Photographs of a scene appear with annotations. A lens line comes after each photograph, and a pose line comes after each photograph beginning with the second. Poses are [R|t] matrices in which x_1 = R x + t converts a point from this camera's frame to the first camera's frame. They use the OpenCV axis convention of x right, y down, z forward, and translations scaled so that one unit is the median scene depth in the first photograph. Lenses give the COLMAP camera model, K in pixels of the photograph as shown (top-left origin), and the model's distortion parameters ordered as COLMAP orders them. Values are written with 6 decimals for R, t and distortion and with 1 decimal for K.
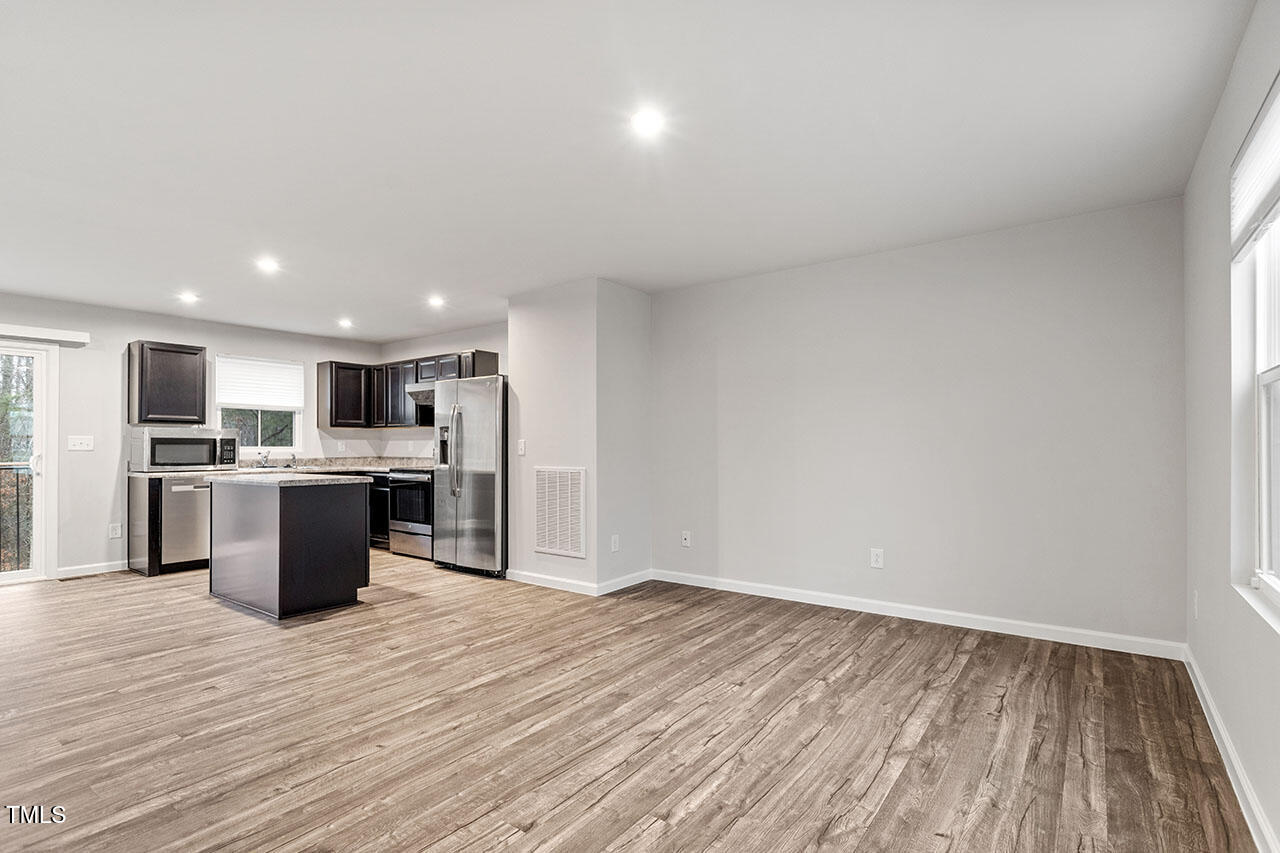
lens RADIAL K [[613.5, 0, 642.2], [0, 613.5, 445.3], [0, 0, 1]] dist [-0.001358, 0.001047]
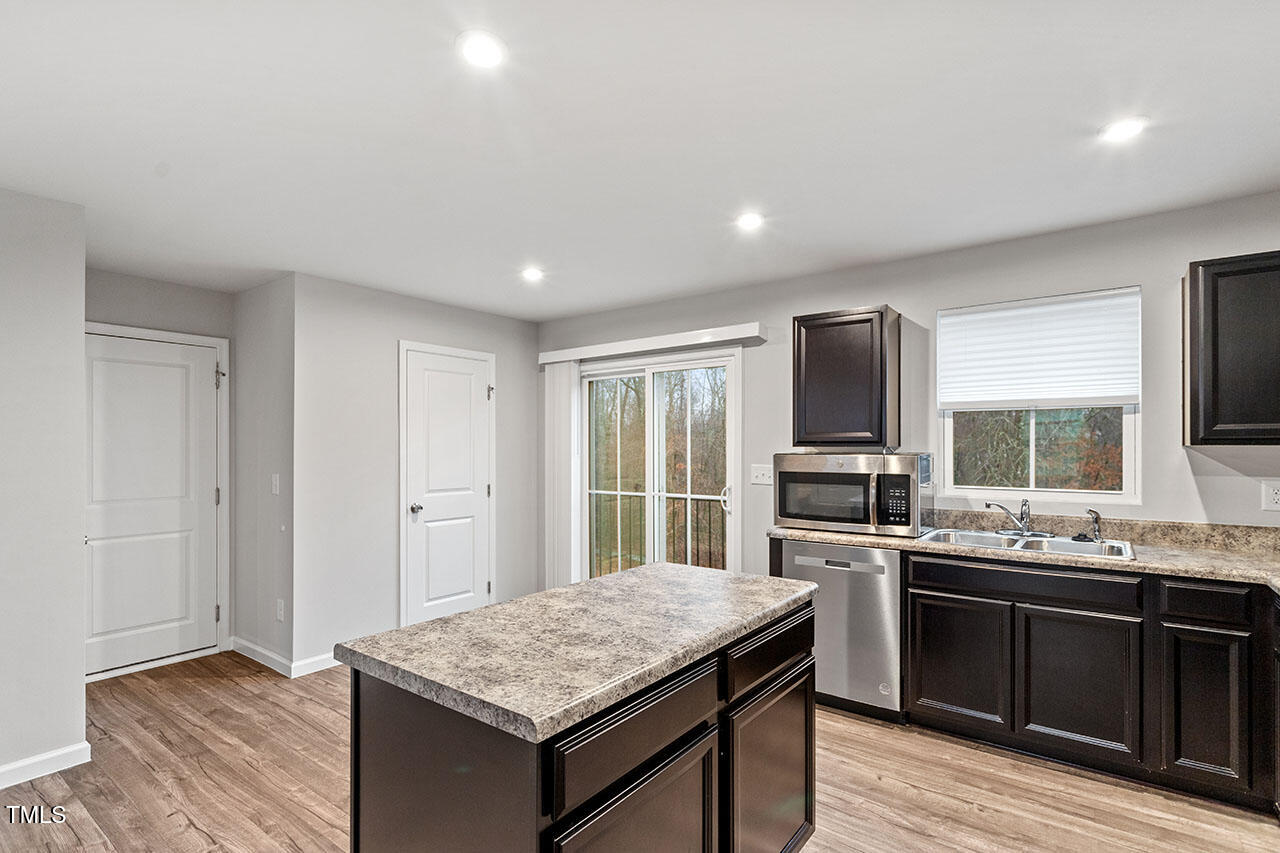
lens RADIAL K [[613.5, 0, 642.2], [0, 613.5, 445.3], [0, 0, 1]] dist [-0.001358, 0.001047]
pose [[-0.007311, 0.001665, -0.999972, -0.246197], [0.004016, 0.999991, 0.001636, -0.054018], [0.999965, -0.004004, -0.007318, 1.167527]]
